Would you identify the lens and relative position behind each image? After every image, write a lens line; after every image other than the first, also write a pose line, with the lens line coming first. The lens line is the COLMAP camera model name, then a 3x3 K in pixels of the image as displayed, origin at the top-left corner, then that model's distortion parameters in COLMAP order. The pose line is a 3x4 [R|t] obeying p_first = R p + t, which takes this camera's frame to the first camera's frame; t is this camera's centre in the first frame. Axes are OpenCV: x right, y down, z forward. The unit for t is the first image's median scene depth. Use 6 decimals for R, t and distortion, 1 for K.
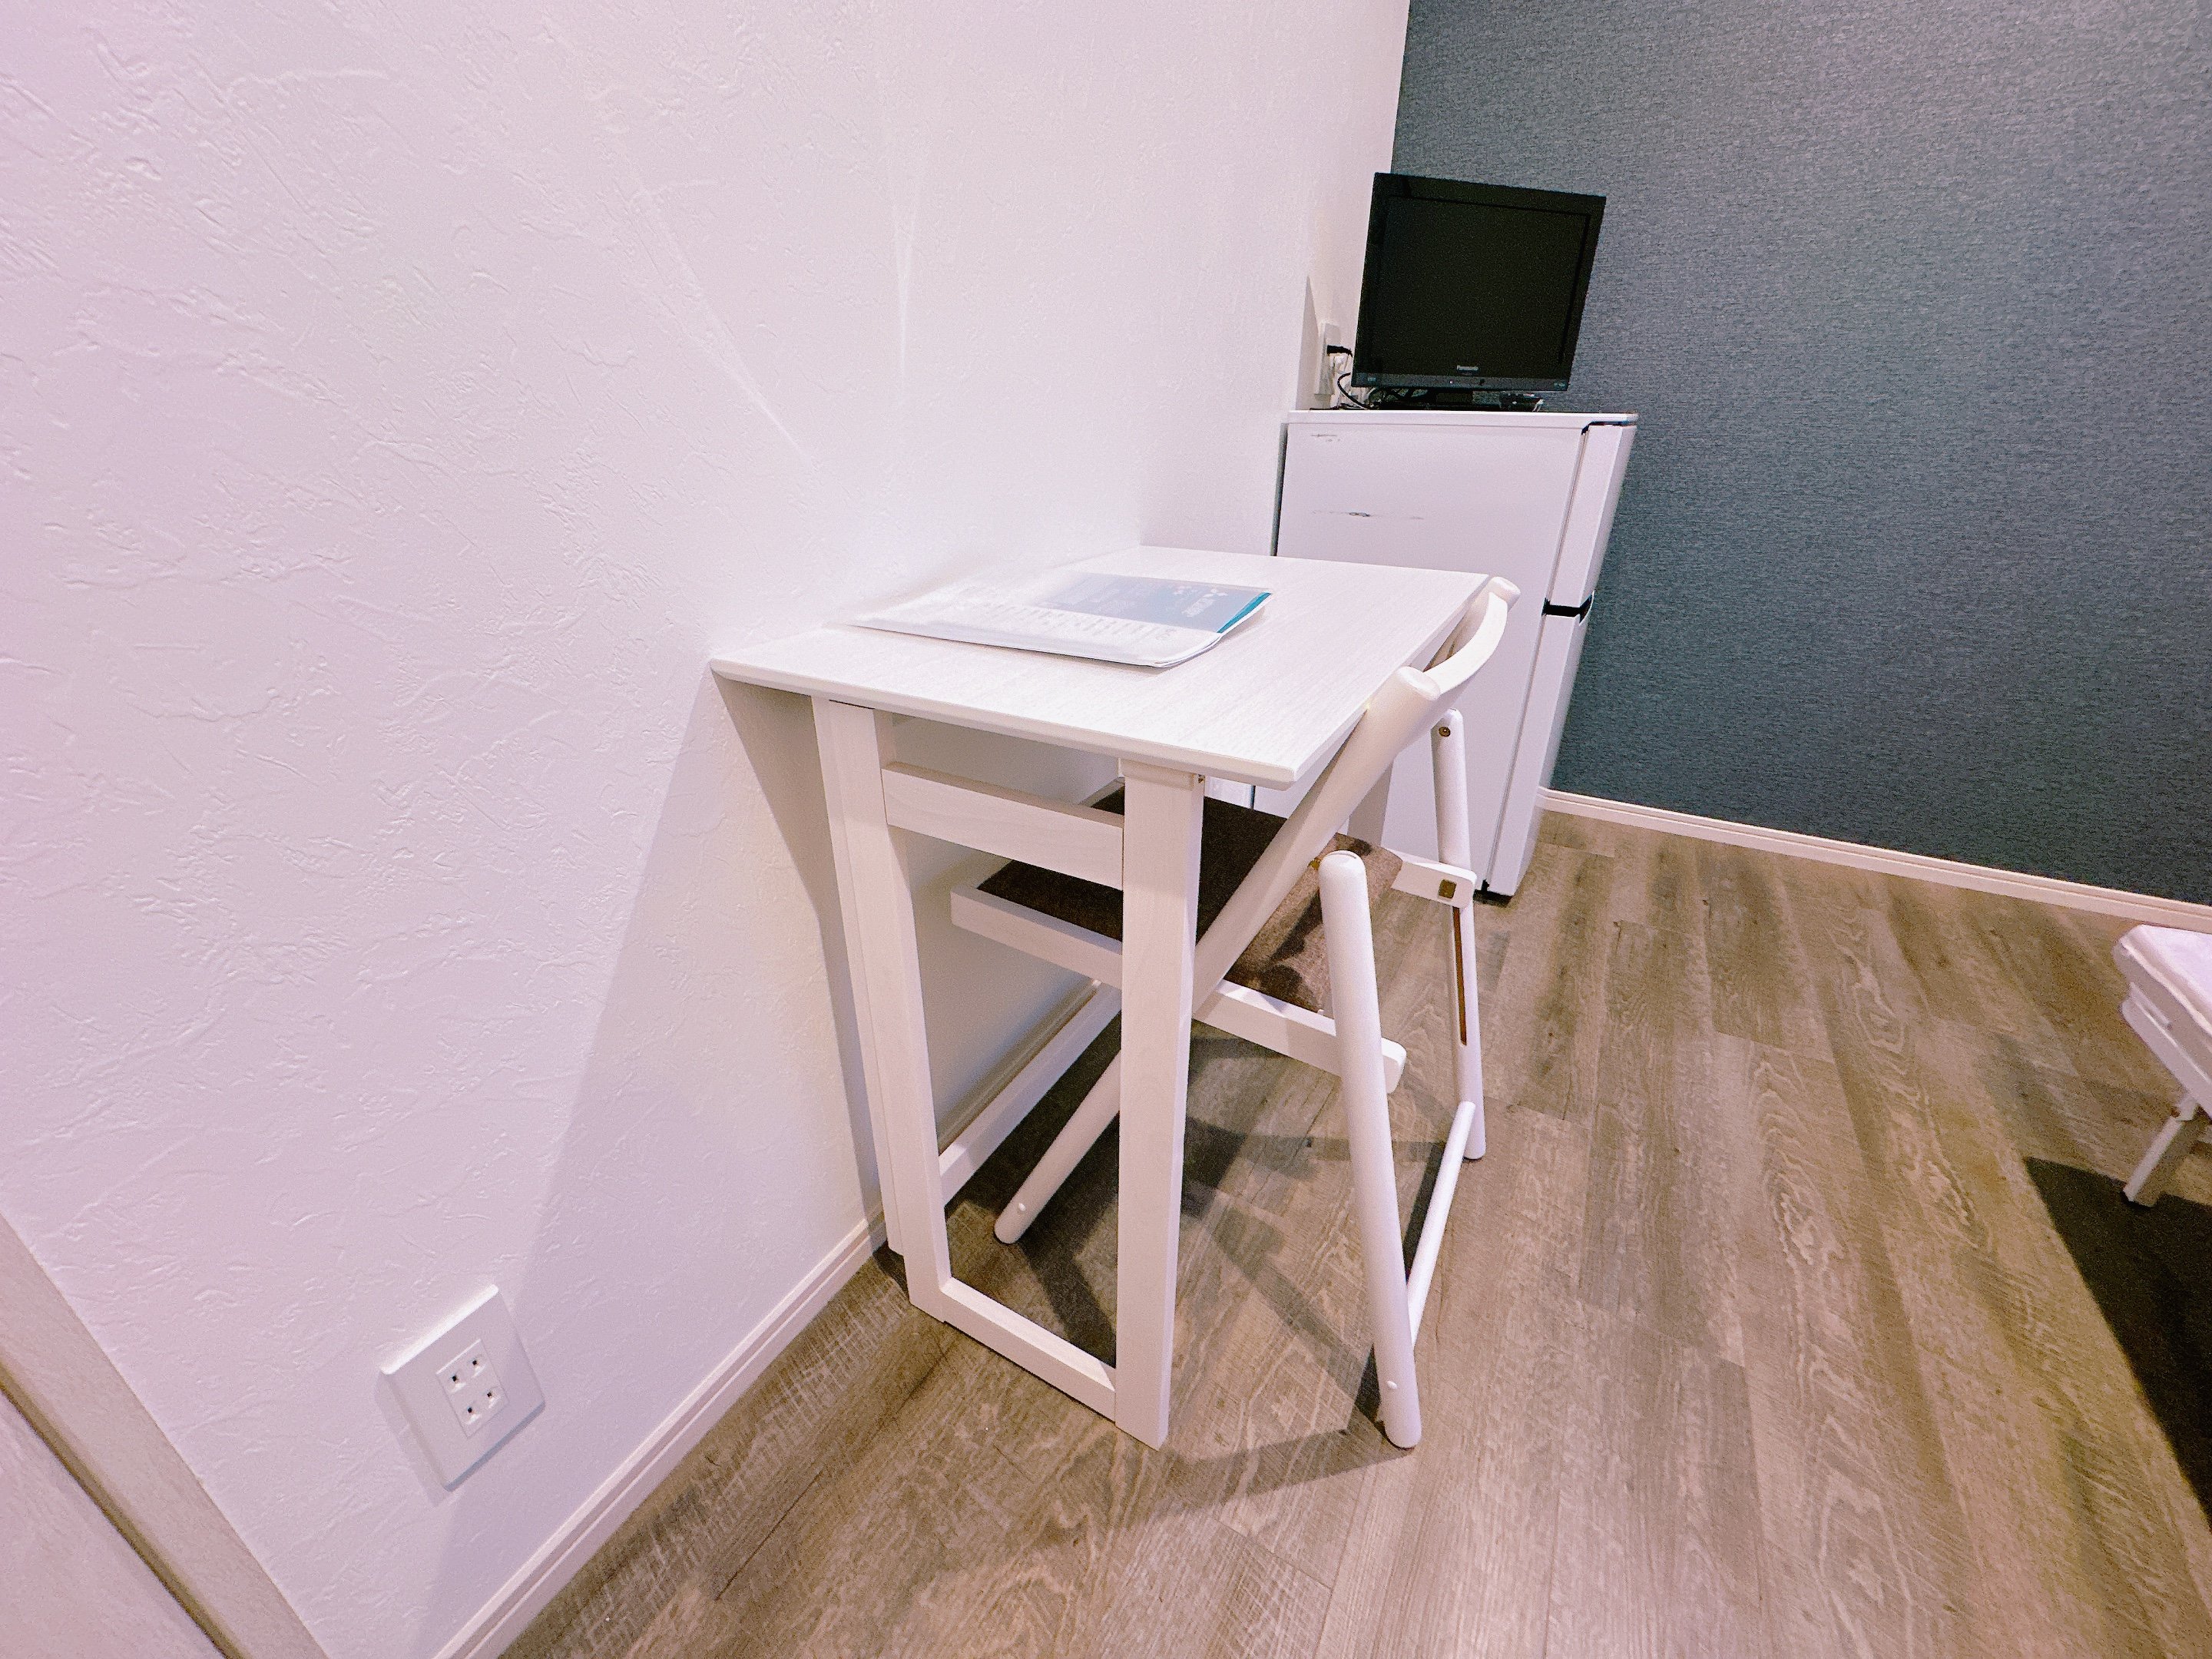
lens RADIAL K [[889.2, 0, 1110.7], [0, 889.2, 822.5], [0, 0, 1]] dist [-0.000364, 0.000424]
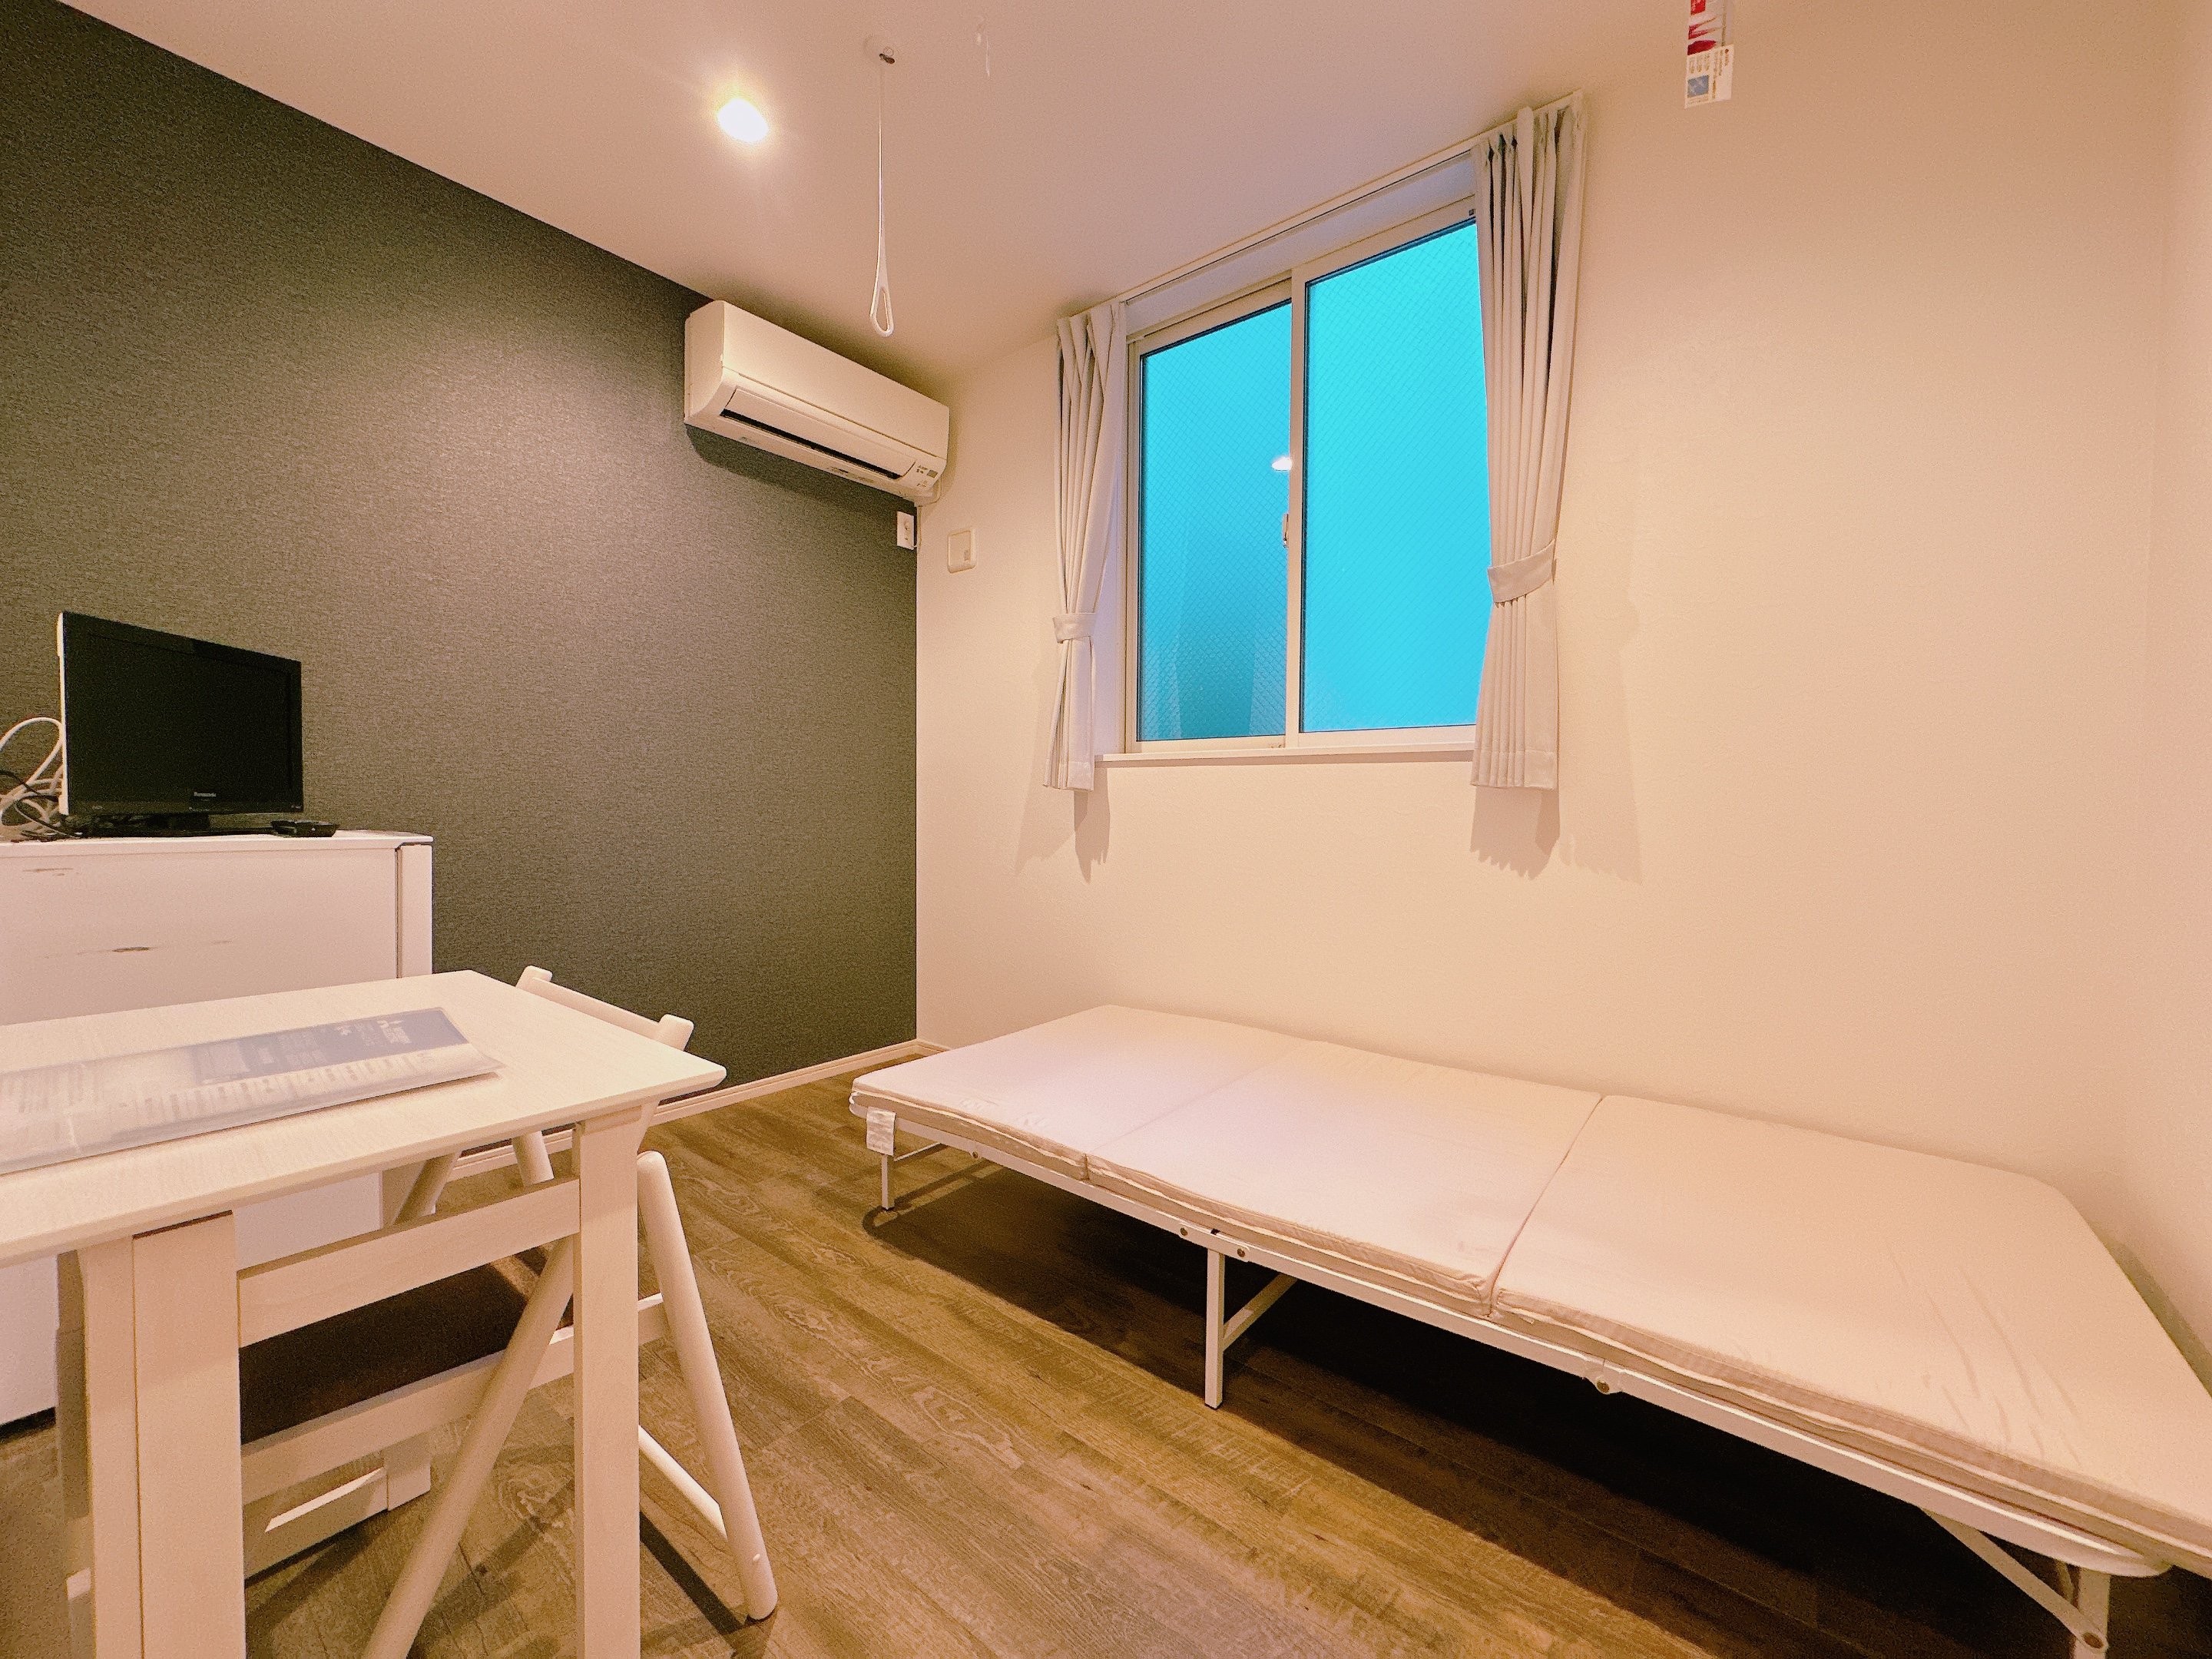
lens RADIAL K [[889.2, 0, 1106.2], [0, 889.2, 831.2], [0, 0, 1]] dist [-0.000364, 0.000424]
pose [[0.164940, -0.041616, 0.985425, -0.632622], [0.408209, 0.912402, -0.029794, -0.059337], [-0.897864, 0.407174, 0.167480, -0.068279]]
